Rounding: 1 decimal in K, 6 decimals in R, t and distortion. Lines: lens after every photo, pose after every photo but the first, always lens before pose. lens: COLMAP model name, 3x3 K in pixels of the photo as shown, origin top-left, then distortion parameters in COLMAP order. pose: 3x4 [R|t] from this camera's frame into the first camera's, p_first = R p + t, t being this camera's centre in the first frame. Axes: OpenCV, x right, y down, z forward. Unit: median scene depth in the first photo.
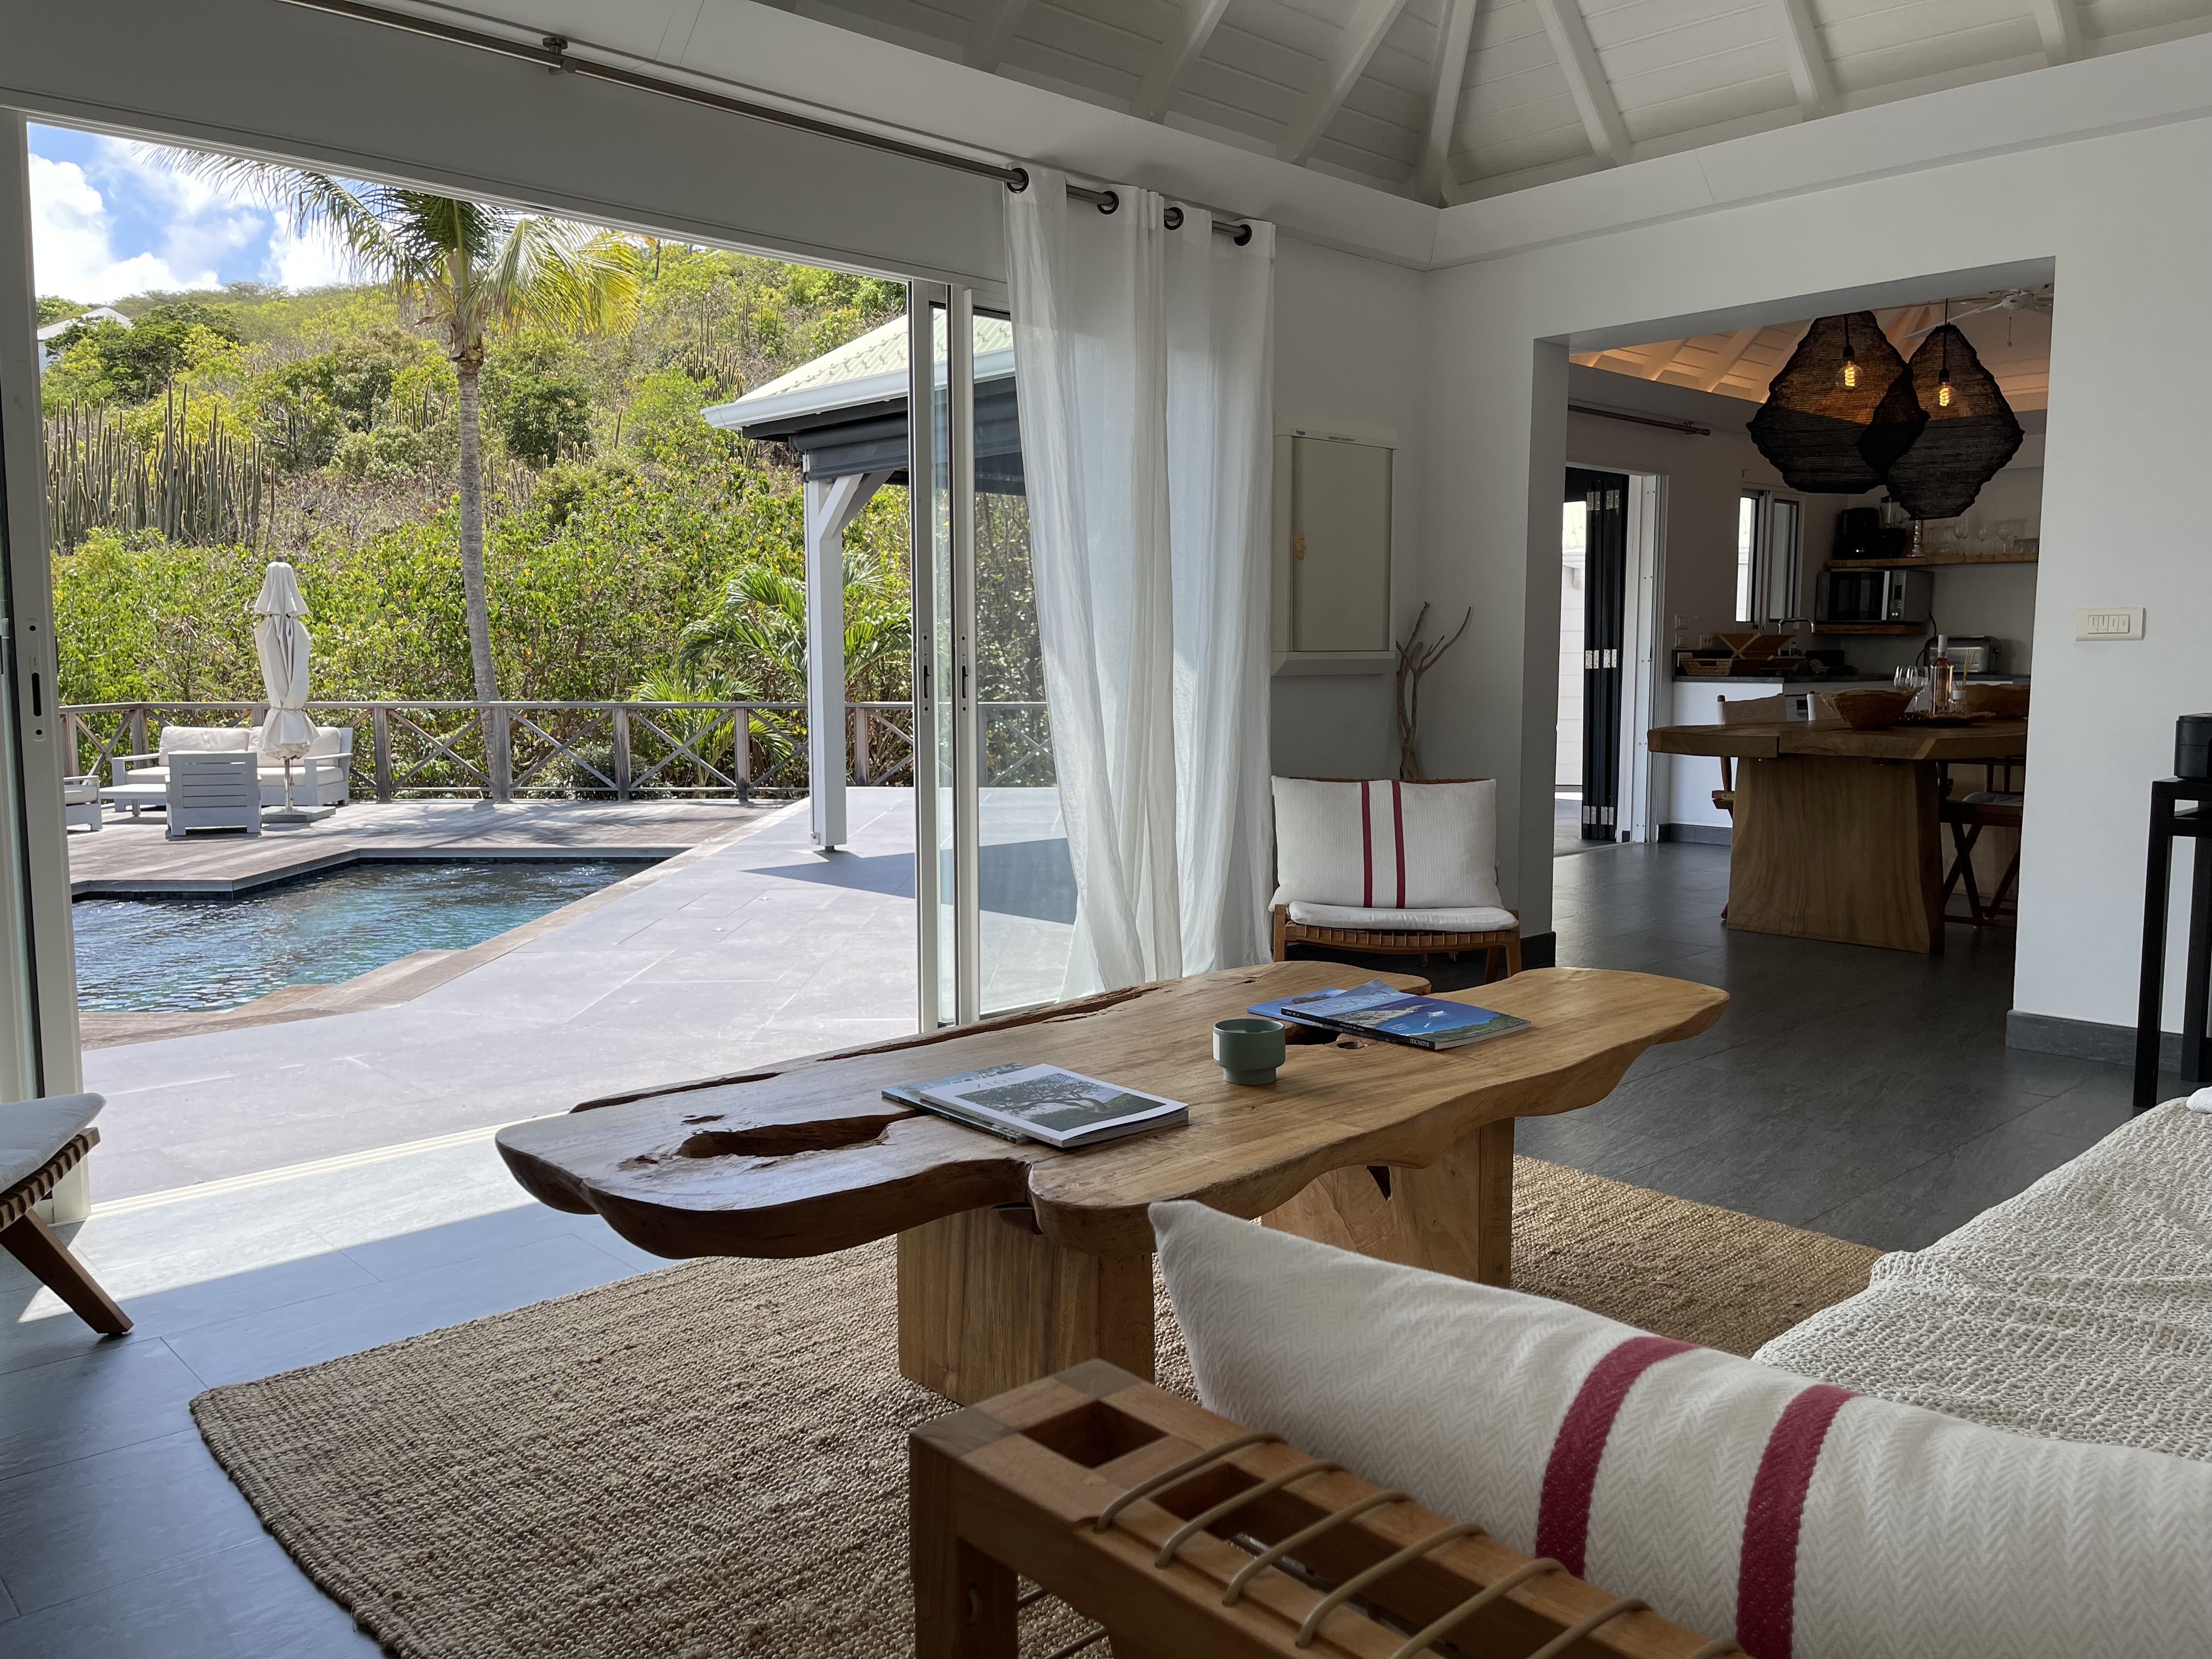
lens RADIAL K [[1677.1, 0, 1110.0], [0, 1677.1, 829.8], [0, 0, 1]] dist [0.036103, -0.034065]
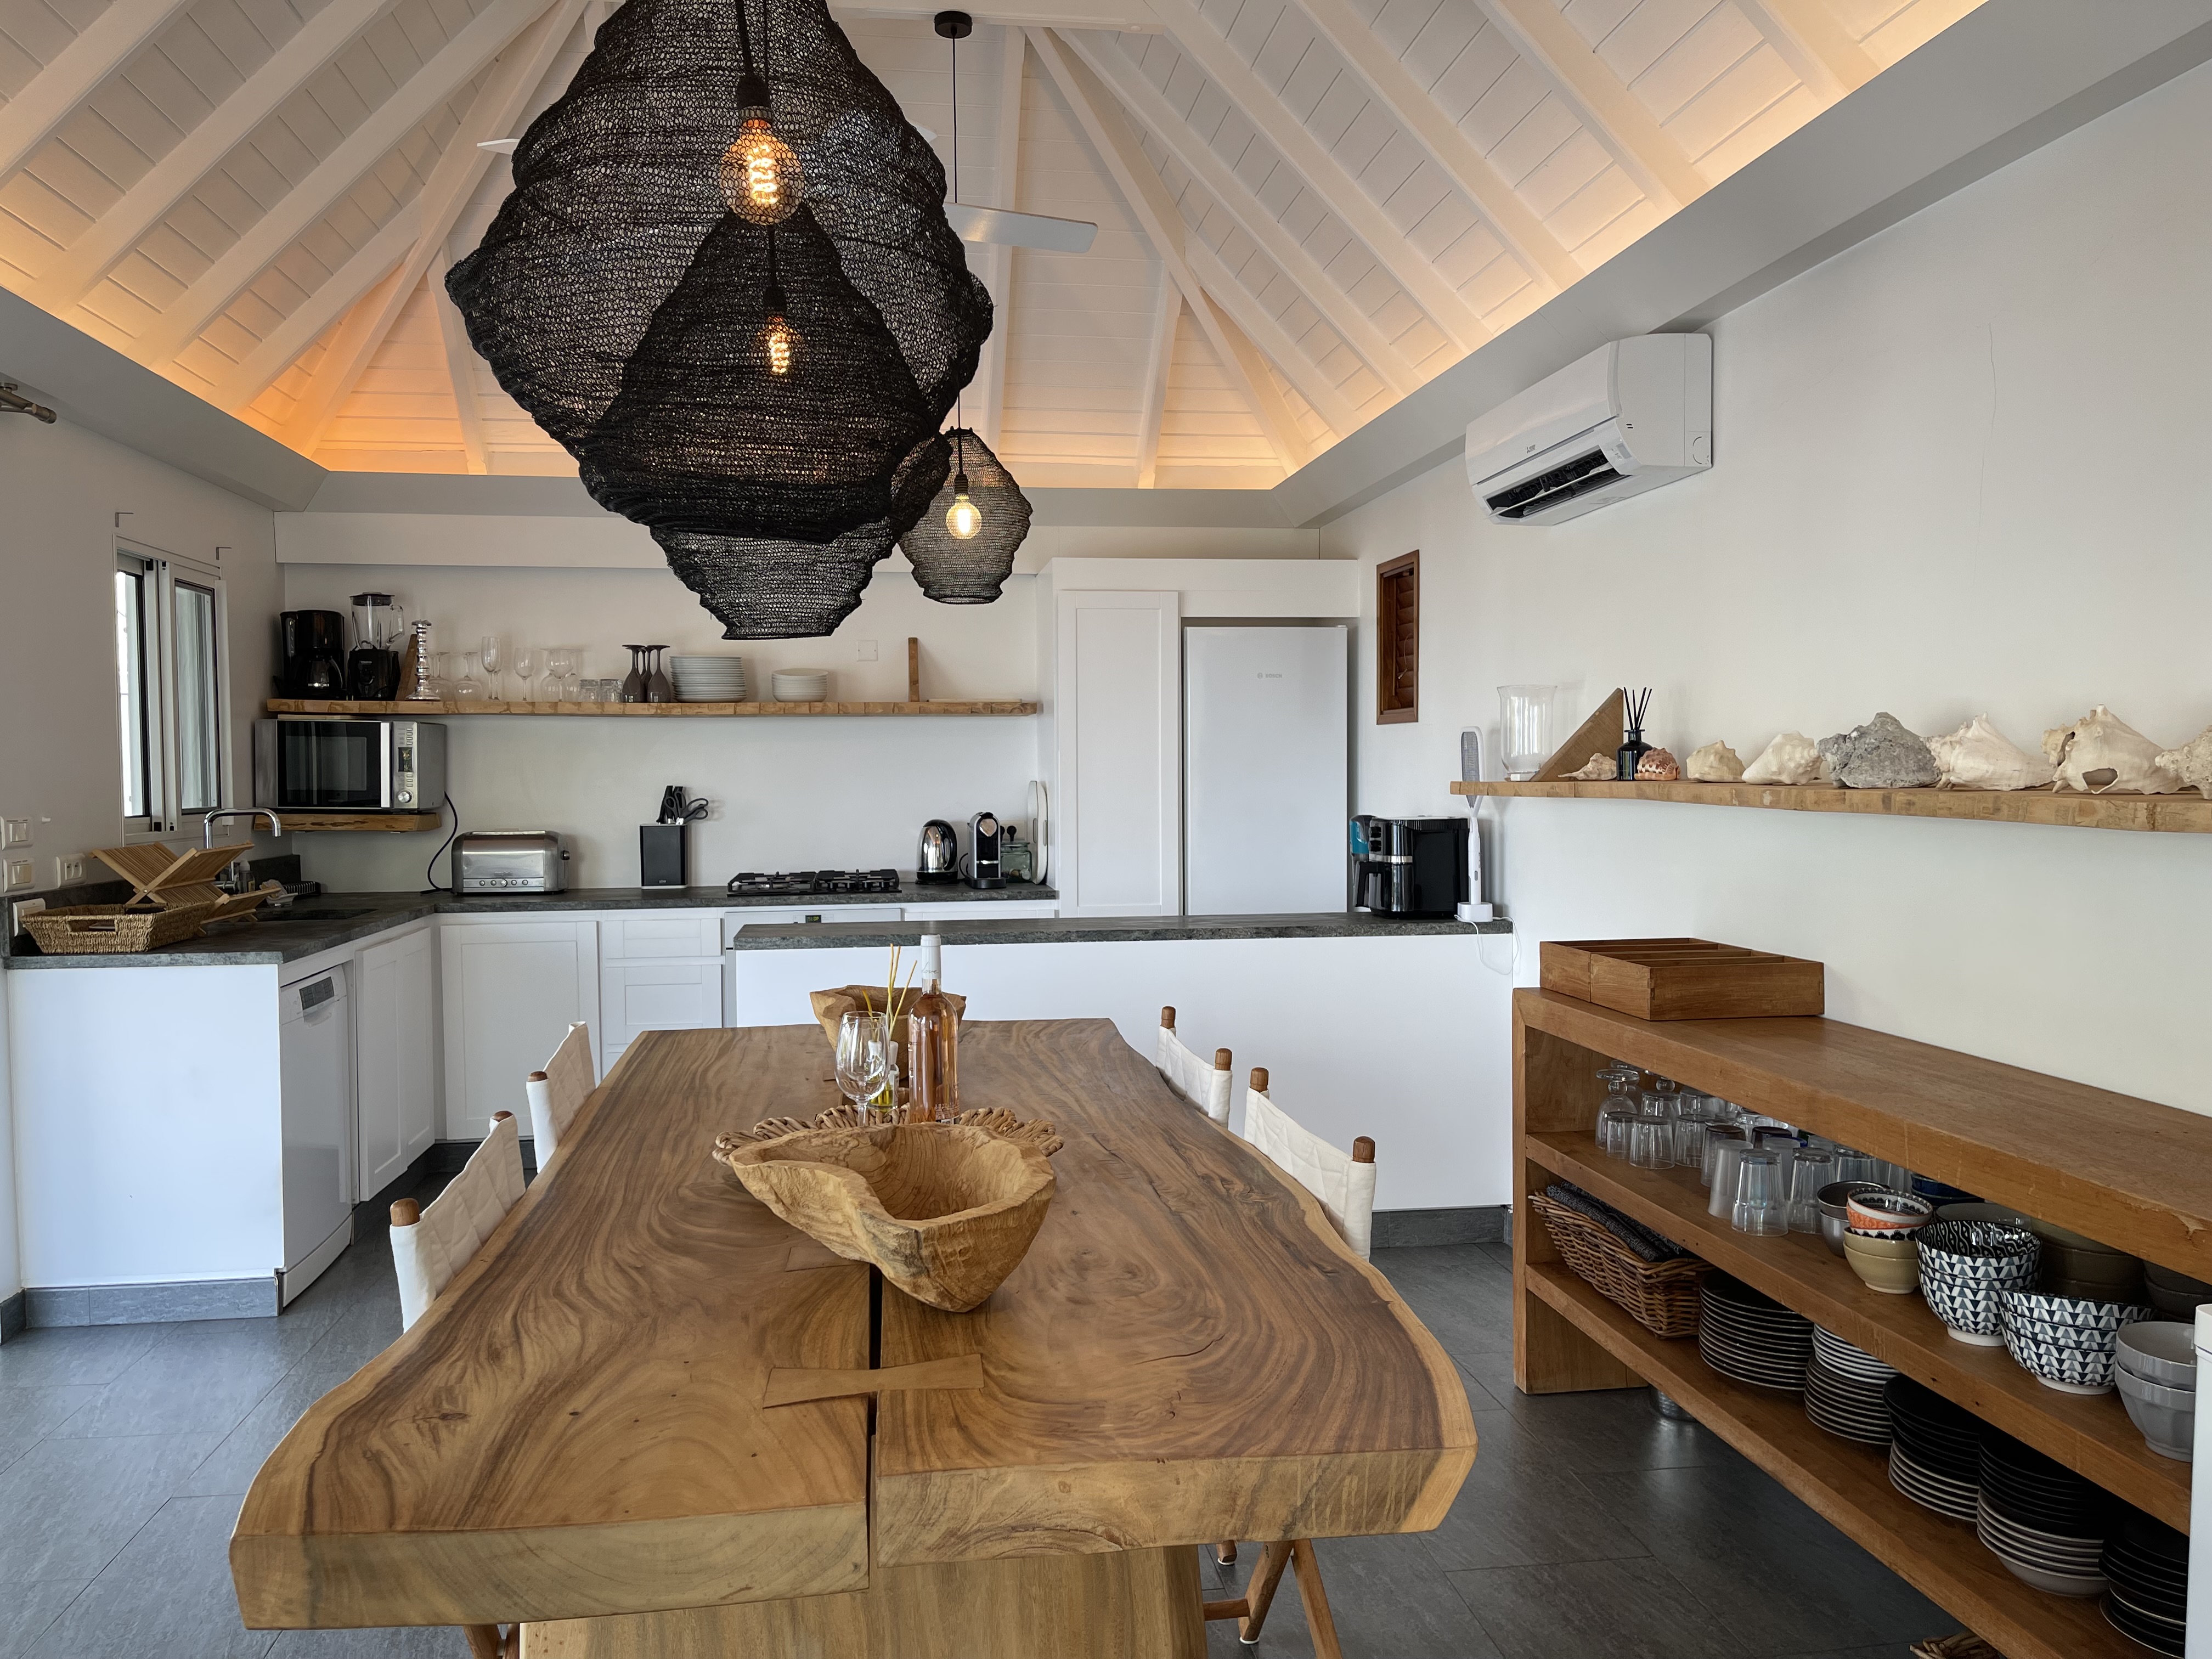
lens RADIAL K [[1677.1, 0, 1108.6], [0, 1677.1, 823.8], [0, 0, 1]] dist [0.036103, -0.034065]
pose [[0.571232, -0.028763, 0.820285, 0.128953], [0.091498, 0.995388, -0.028815, -0.080143], [-0.815673, 0.091514, 0.571229, 0.474562]]
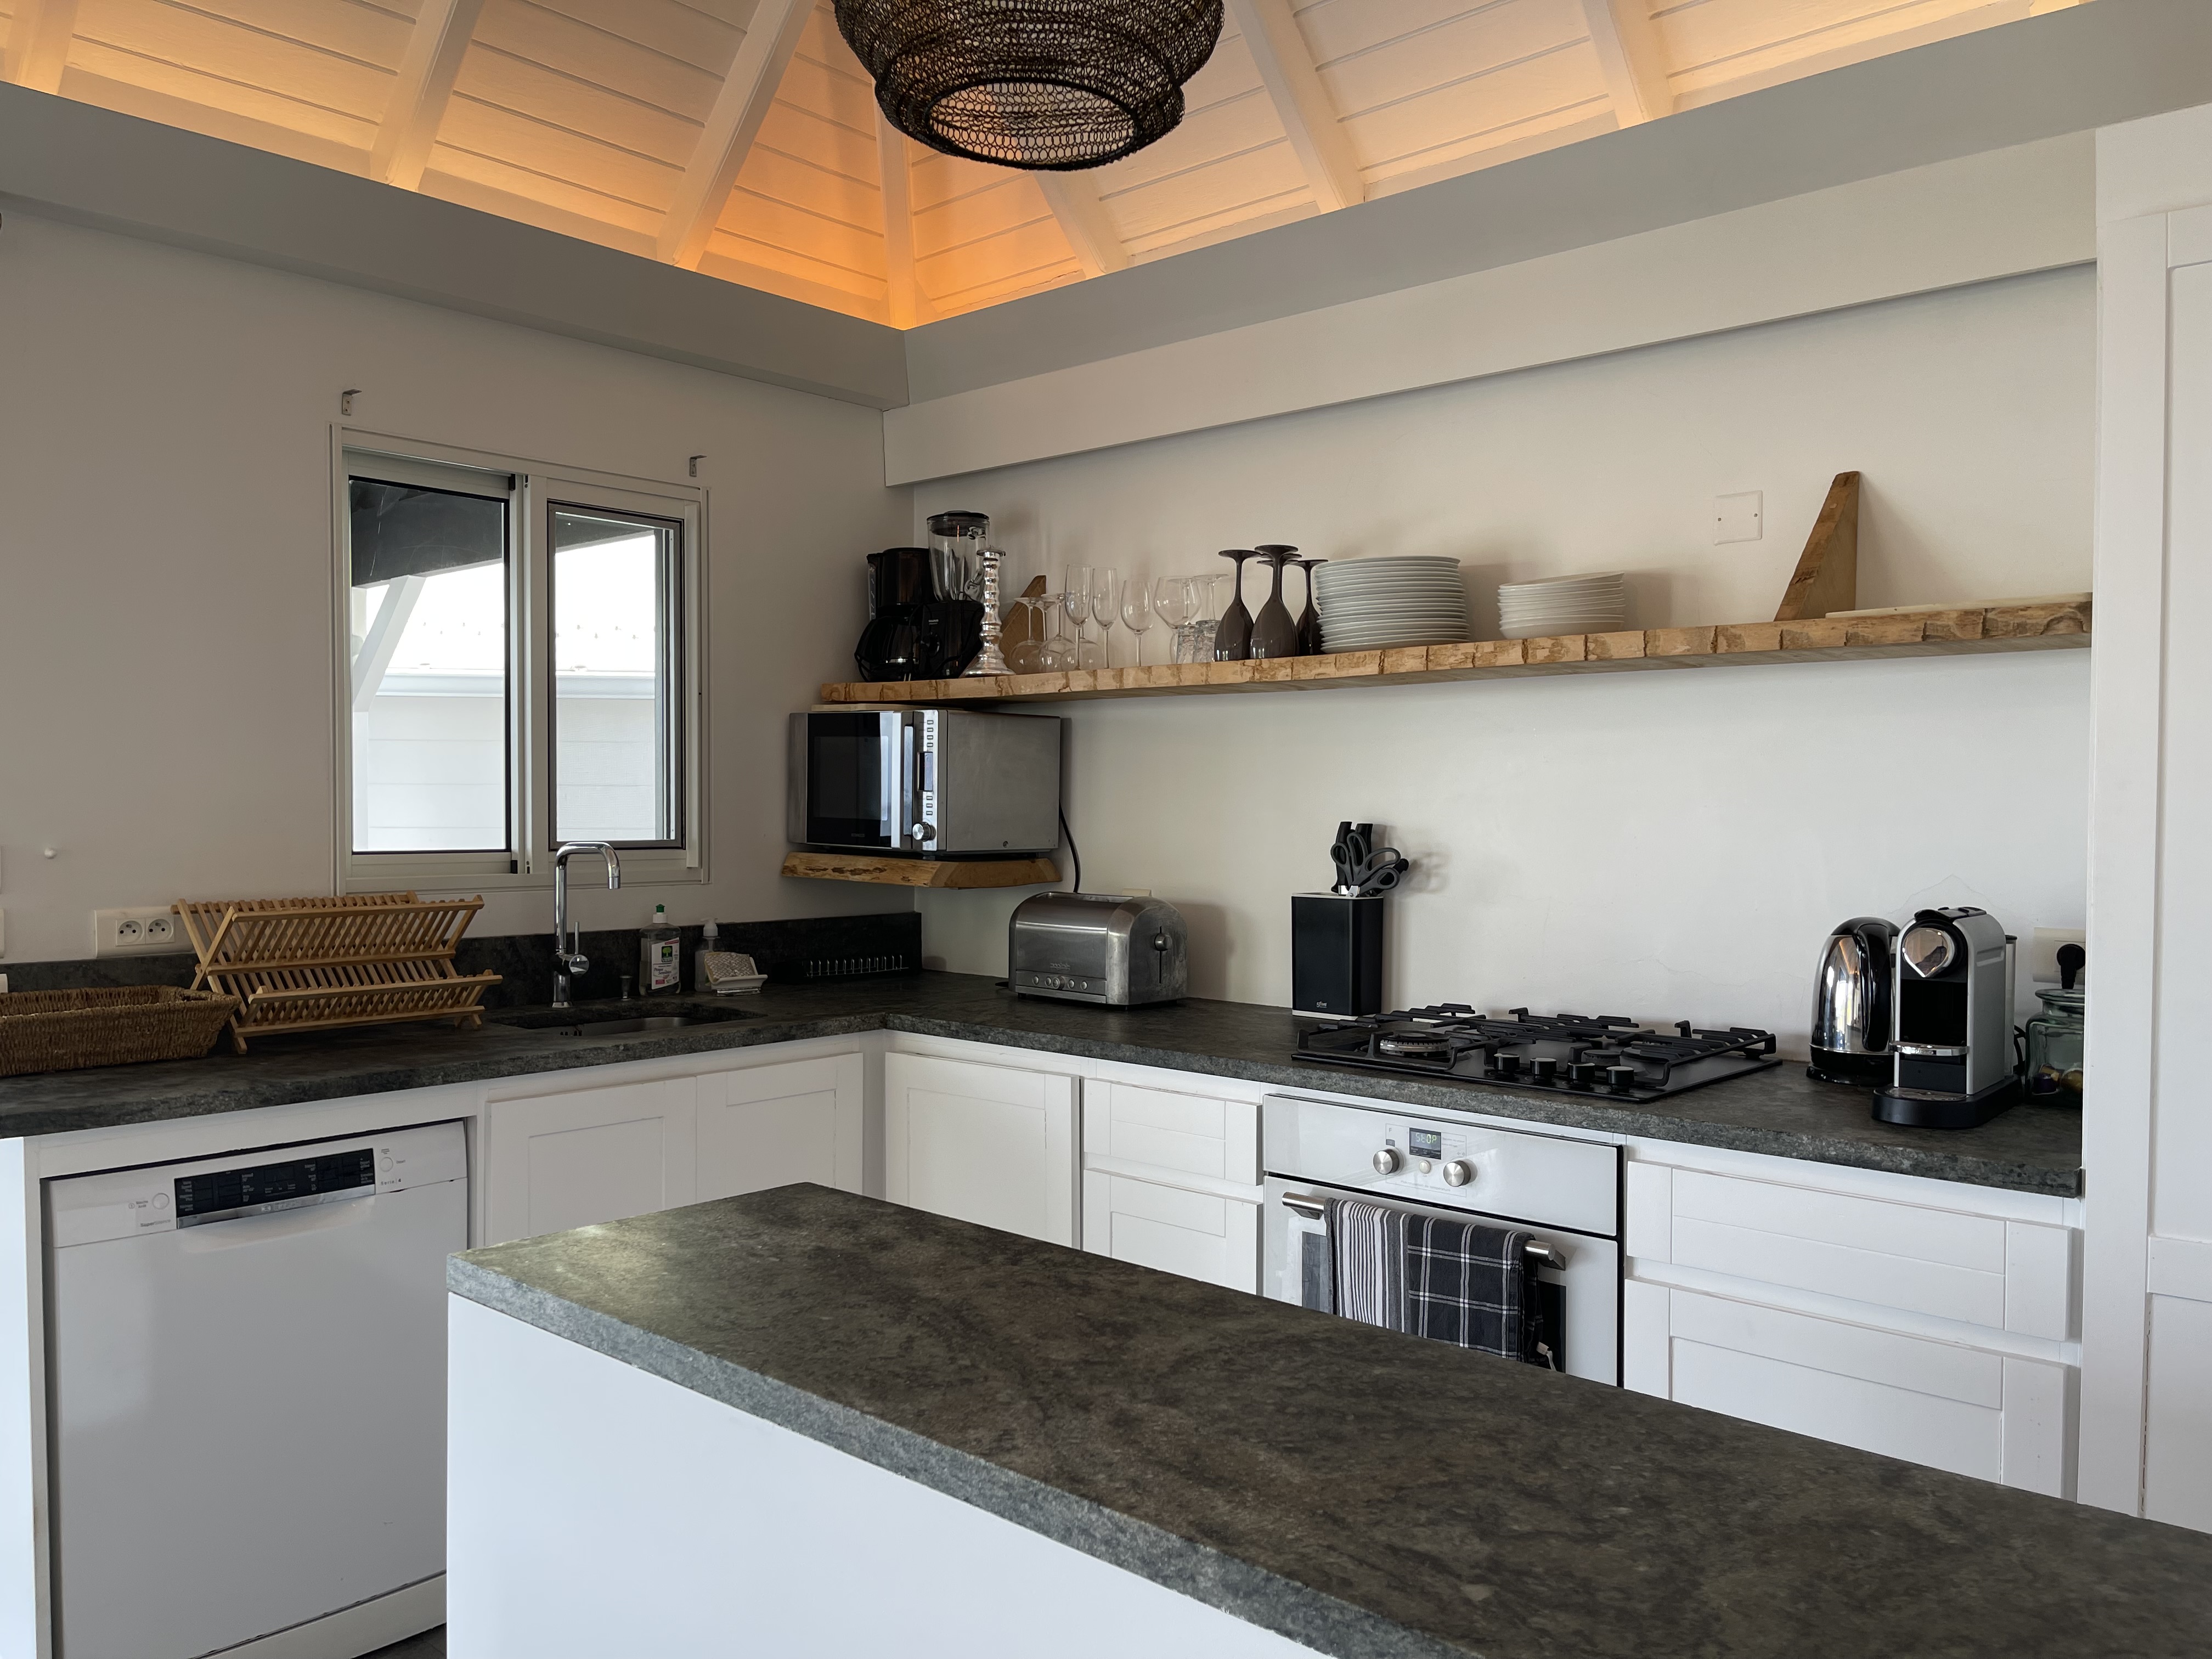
lens RADIAL K [[1677.1, 0, 1106.1], [0, 1677.1, 844.3], [0, 0, 1]] dist [0.036103, -0.034065]
pose [[0.994990, 0.003779, 0.099903, 0.470032], [0.004466, 0.996607, -0.082181, -0.096161], [-0.099875, 0.082216, 0.991597, 0.645885]]
